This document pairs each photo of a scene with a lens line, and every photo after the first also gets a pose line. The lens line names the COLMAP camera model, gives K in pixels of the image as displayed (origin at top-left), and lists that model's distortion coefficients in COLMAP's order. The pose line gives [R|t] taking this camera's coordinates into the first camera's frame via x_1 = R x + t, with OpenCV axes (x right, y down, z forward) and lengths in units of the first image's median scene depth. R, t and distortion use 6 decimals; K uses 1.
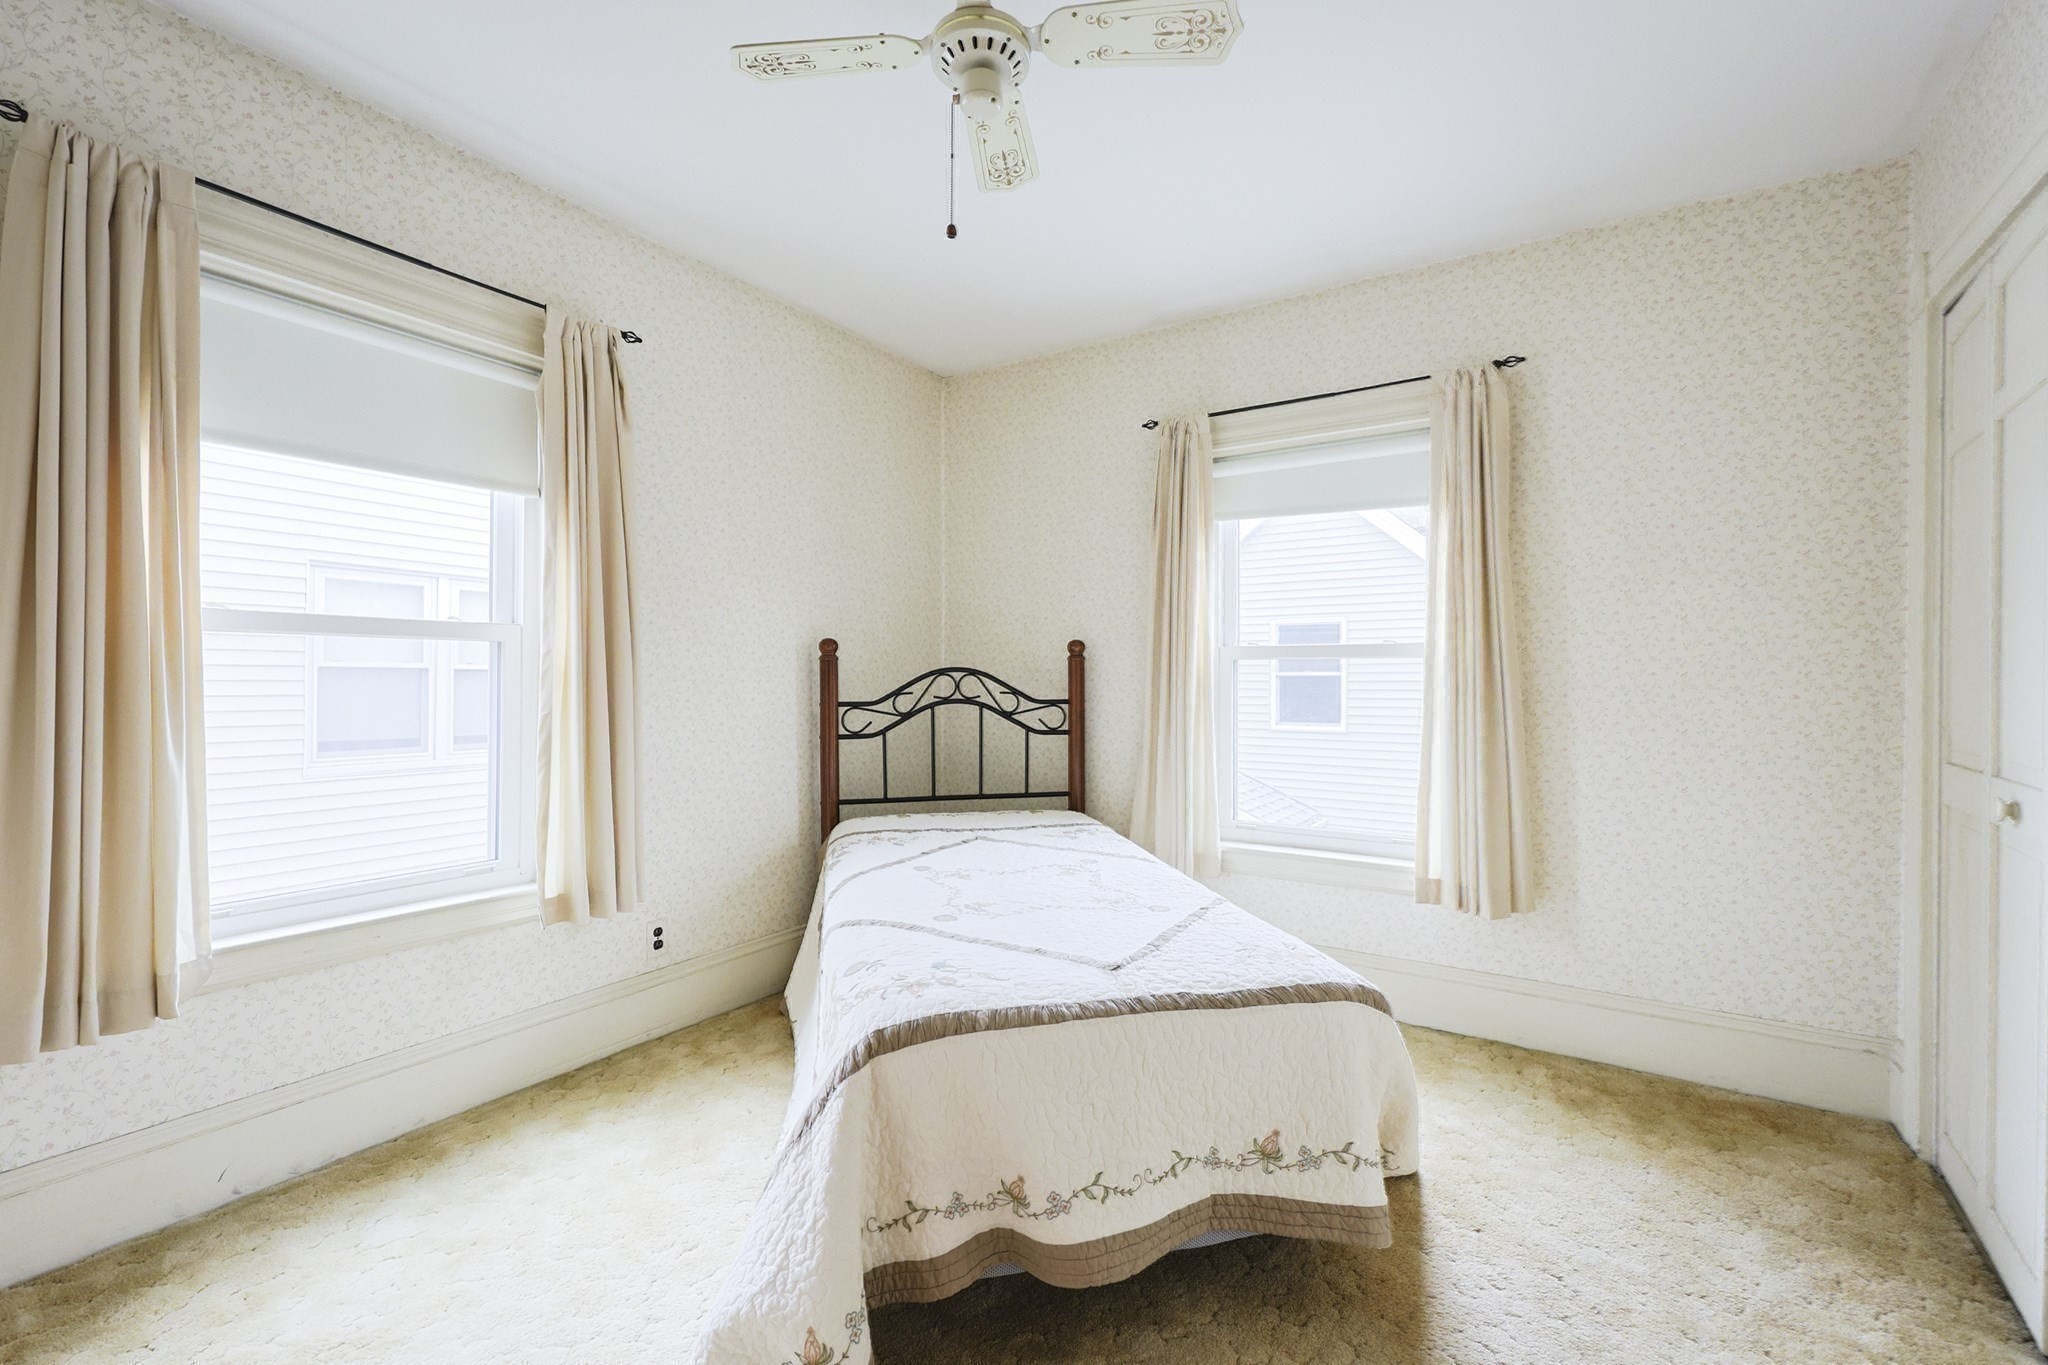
lens RADIAL K [[872.0, 0, 1032.5], [0, 872.0, 680.1], [0, 0, 1]] dist [-0.001403, -0.000098]
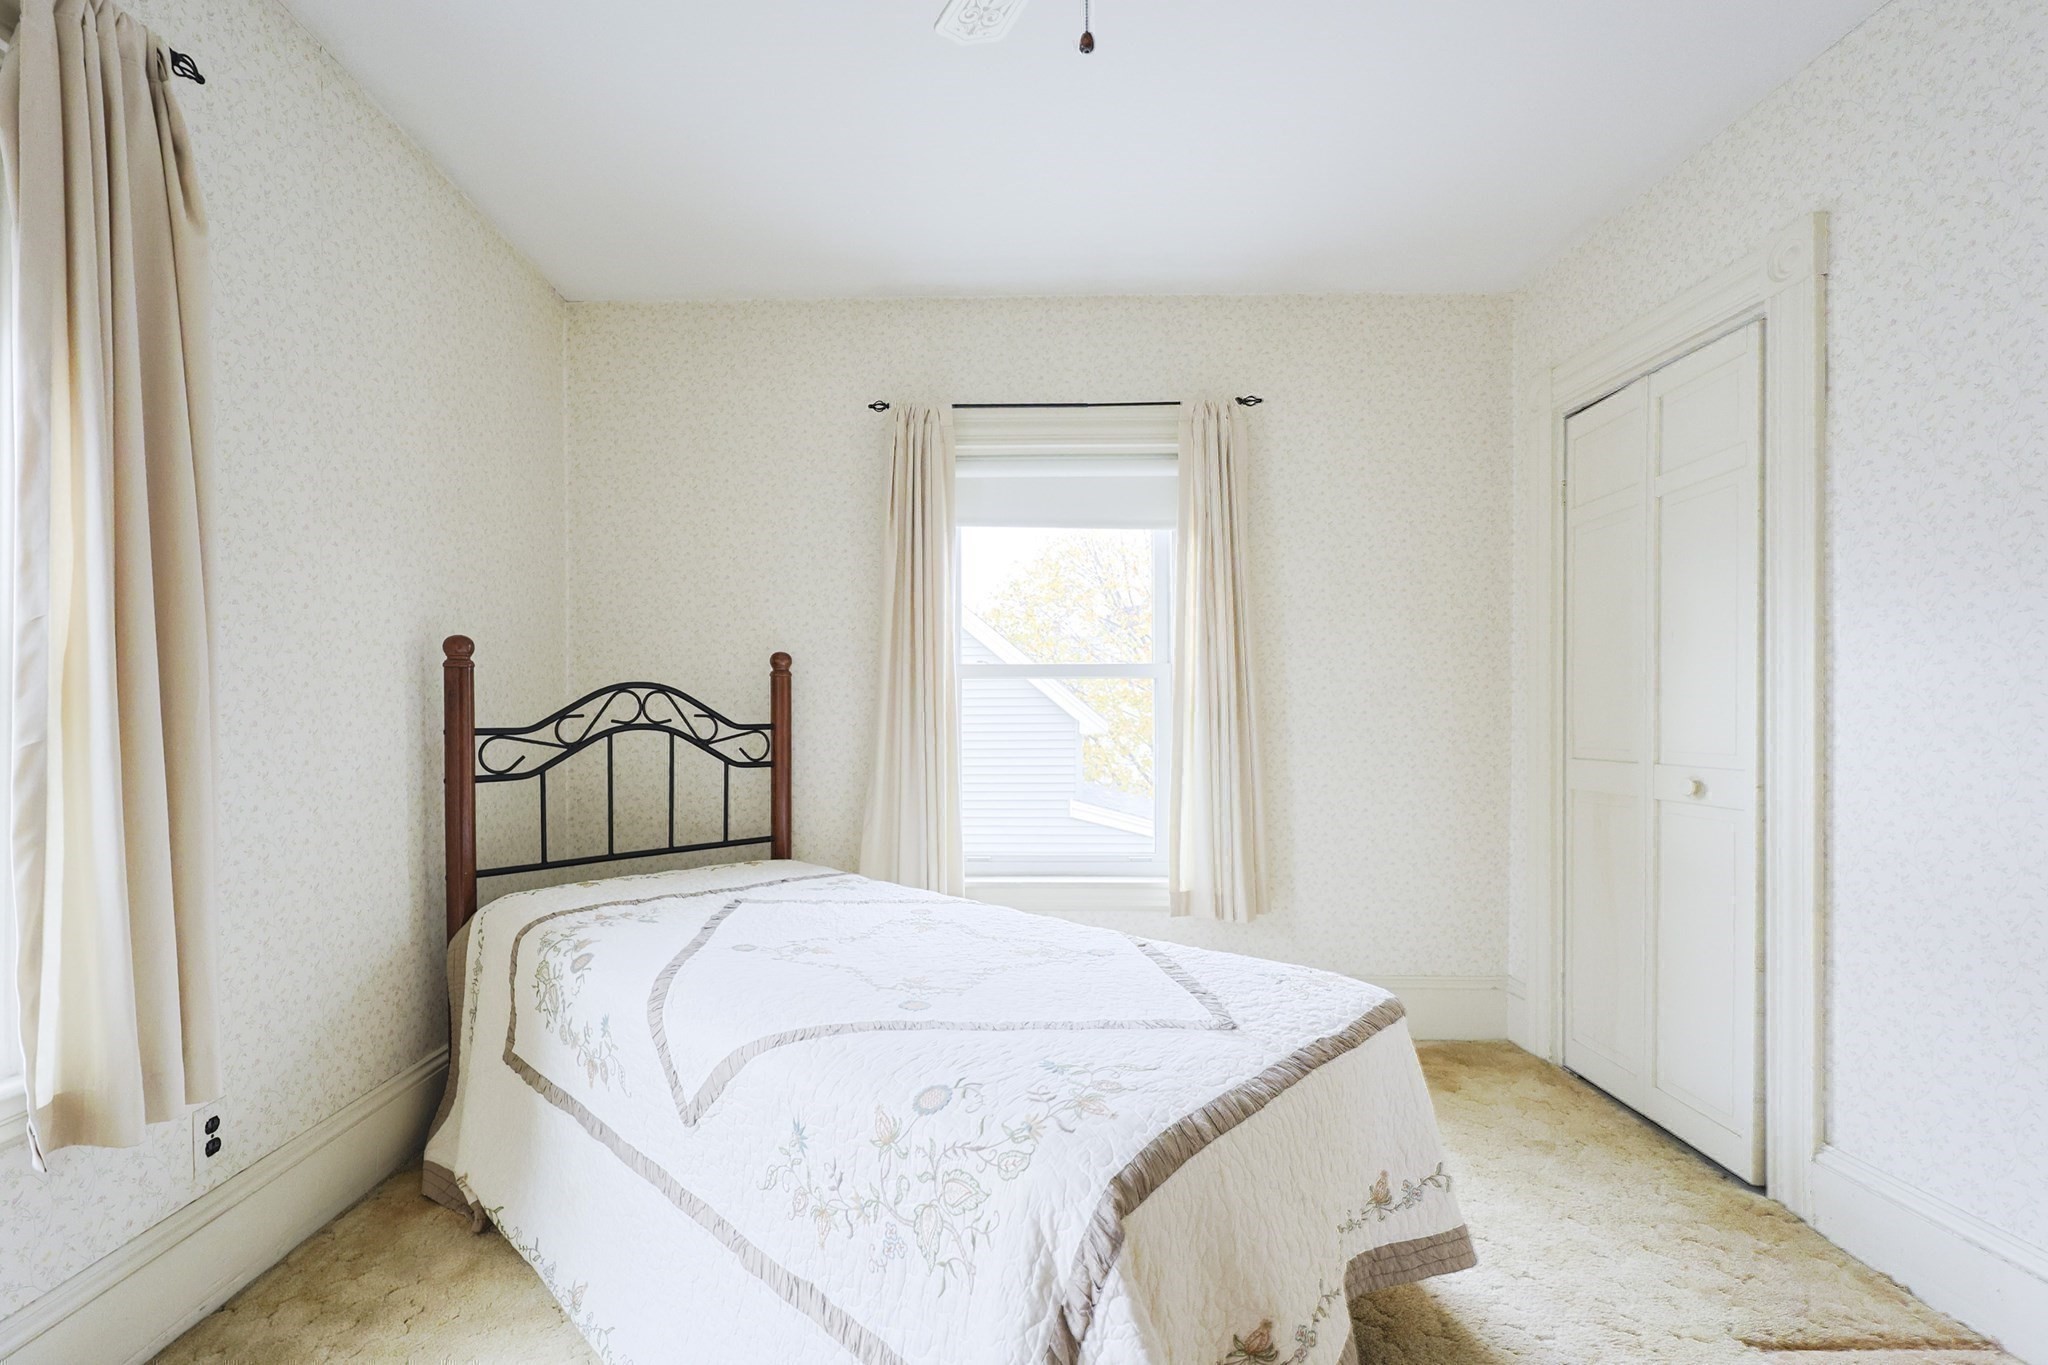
lens RADIAL K [[902.0, 0, 1023.9], [0, 902.0, 715.8], [0, 0, 1]] dist [0.001057, -0.000092]
pose [[0.851432, -0.003995, 0.524450, -0.224458], [0.004008, 0.999991, 0.001110, 0.015860], [-0.524450, 0.001157, 0.851441, 0.165356]]
